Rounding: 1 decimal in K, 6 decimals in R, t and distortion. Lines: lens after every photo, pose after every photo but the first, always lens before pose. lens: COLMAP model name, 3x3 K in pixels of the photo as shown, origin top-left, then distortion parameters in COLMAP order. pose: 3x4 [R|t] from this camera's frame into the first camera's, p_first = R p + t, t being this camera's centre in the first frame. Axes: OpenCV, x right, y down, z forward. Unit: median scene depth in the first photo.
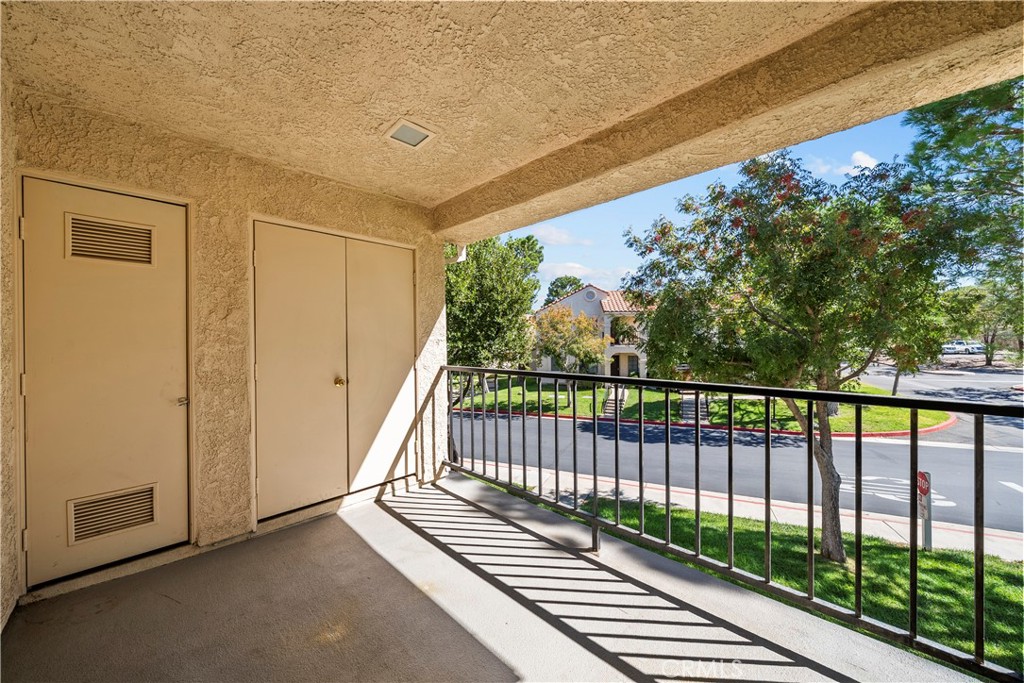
lens RADIAL K [[367.2, 0, 512.0], [0, 367.2, 341.5], [0, 0, 1]] dist [0.000242, -0.000106]
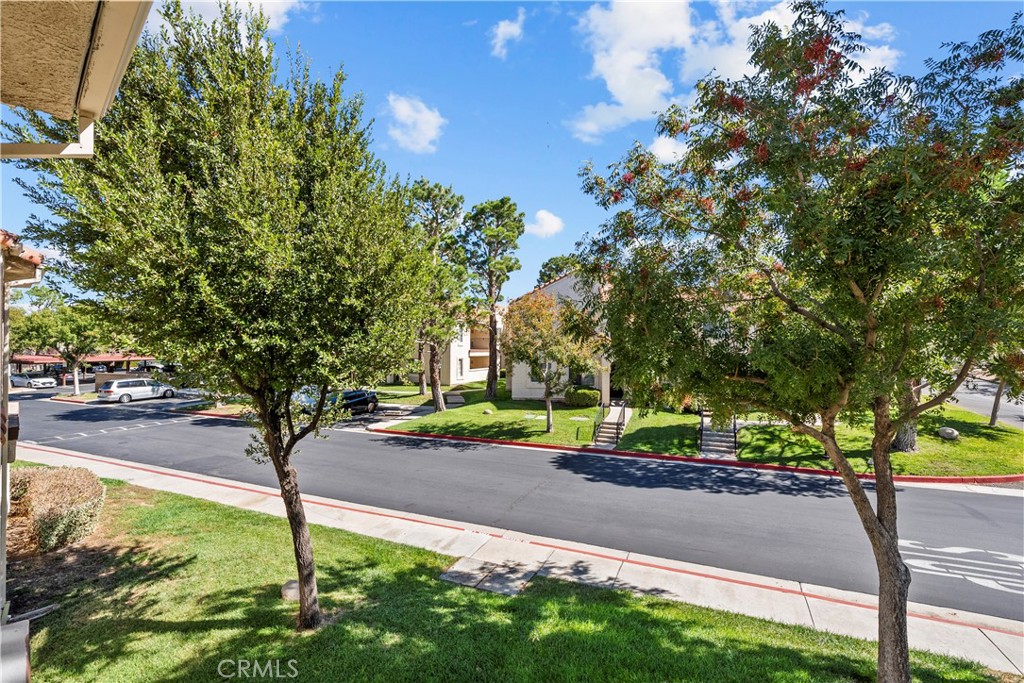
lens RADIAL K [[470.4, 0, 512.0], [0, 470.4, 341.5], [0, 0, 1]] dist [0.009043, 0.000319]
pose [[0.999759, 0.016190, 0.014818, 0.146622], [-0.016180, 0.999869, -0.000789, 0.002153], [-0.014829, 0.000549, 0.999890, 0.151291]]
